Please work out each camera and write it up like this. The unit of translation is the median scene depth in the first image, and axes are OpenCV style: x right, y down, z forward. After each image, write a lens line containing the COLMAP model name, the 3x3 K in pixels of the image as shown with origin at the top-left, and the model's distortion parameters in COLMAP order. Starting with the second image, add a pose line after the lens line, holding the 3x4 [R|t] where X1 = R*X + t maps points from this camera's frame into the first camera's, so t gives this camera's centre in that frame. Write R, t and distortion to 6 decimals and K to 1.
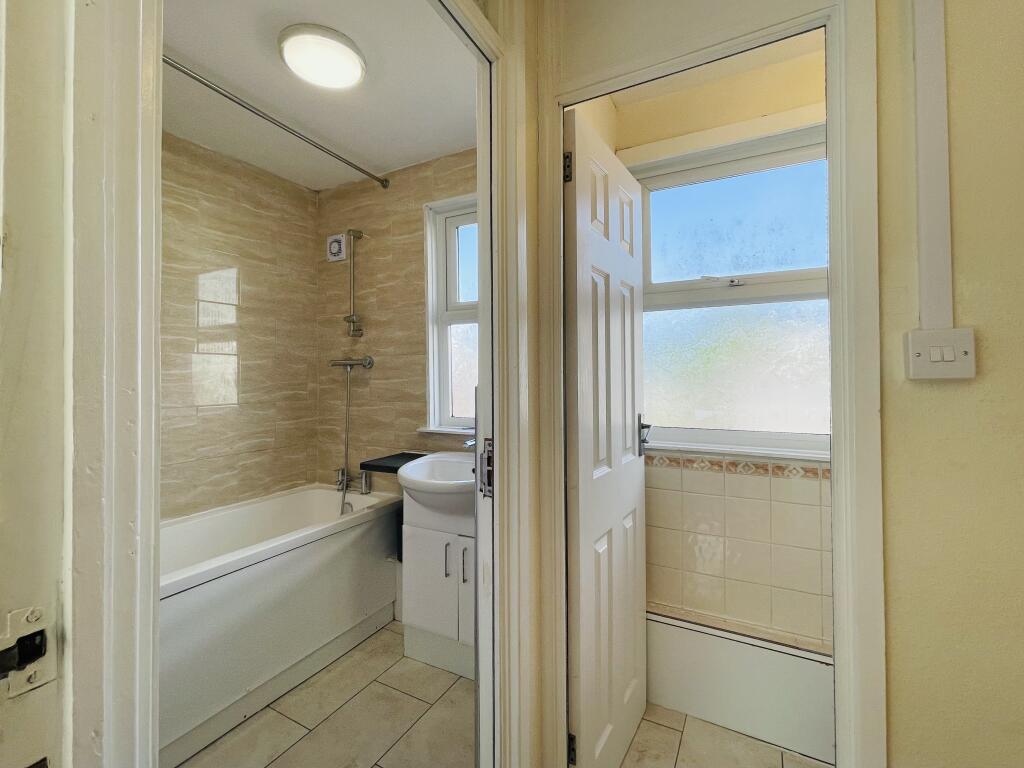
lens RADIAL K [[446.0, 0, 507.0], [0, 446.0, 365.5], [0, 0, 1]] dist [0.003221, -0.001928]
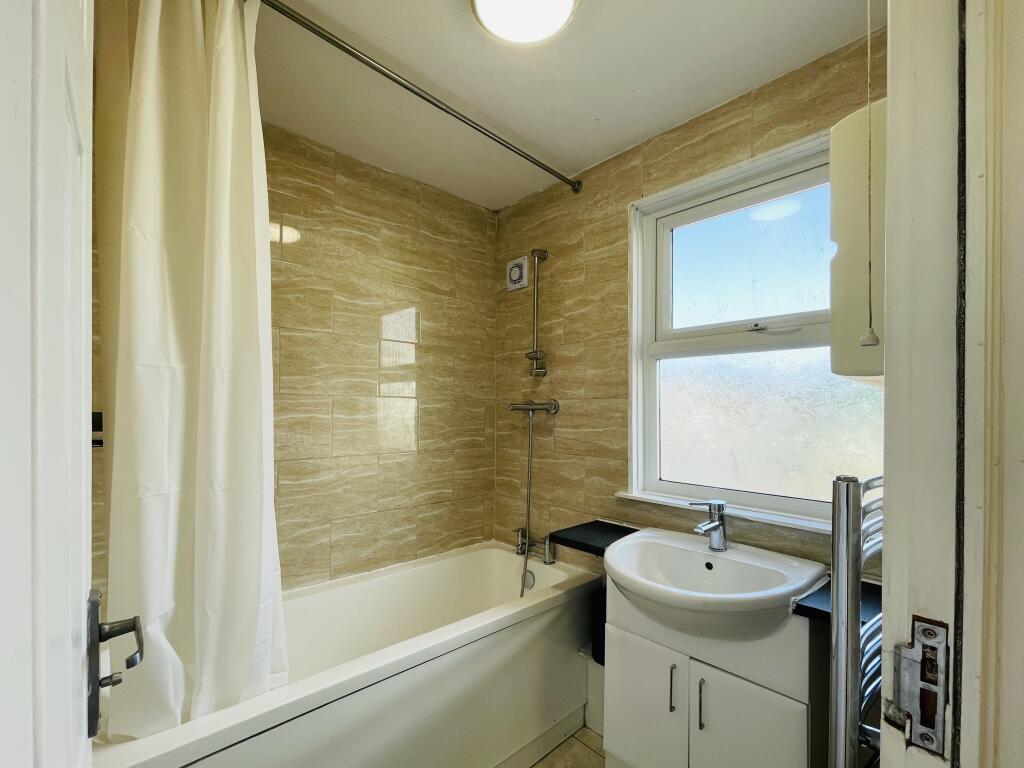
lens RADIAL K [[446.0, 0, 511.2], [0, 446.0, 411.2], [0, 0, 1]] dist [0.003221, -0.001928]
pose [[0.945535, 0.015908, -0.325131, -0.118319], [-0.008882, 0.999694, 0.023083, -0.018337], [0.325399, -0.018938, 0.945387, 0.190971]]
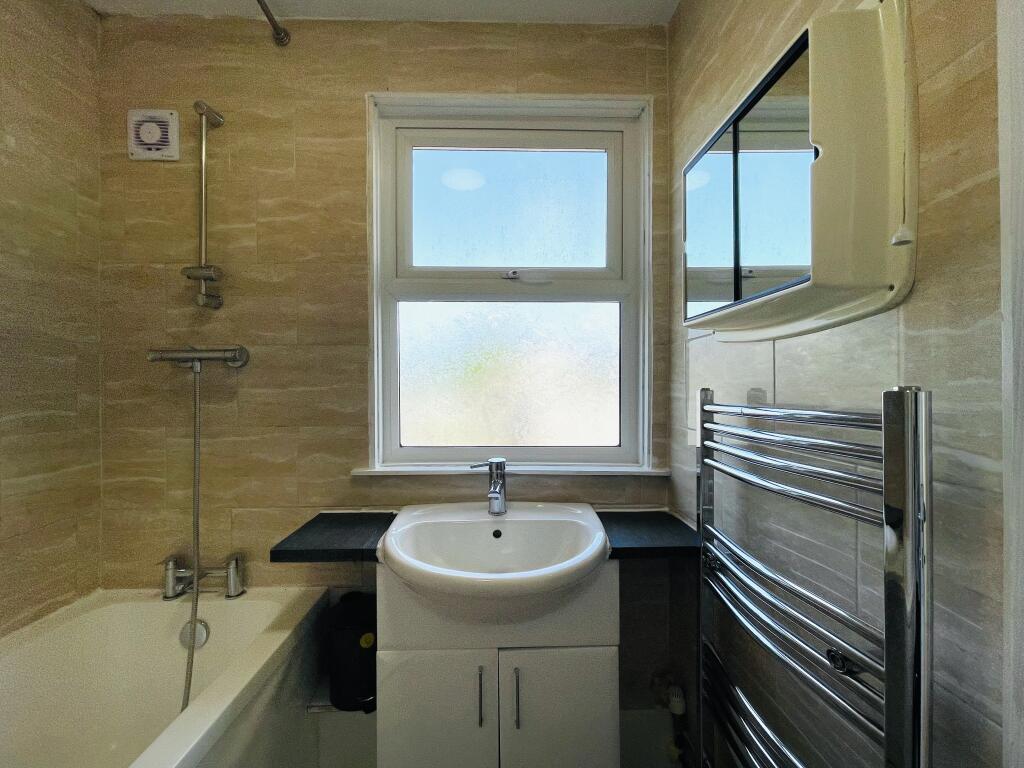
lens RADIAL K [[446.0, 0, 508.7], [0, 446.0, 384.3], [0, 0, 1]] dist [0.003221, -0.001928]
pose [[0.873549, 0.006846, 0.486689, -0.300250], [-0.015021, 0.999804, 0.012898, 0.016263], [-0.486505, -0.018578, 0.873480, 0.372870]]
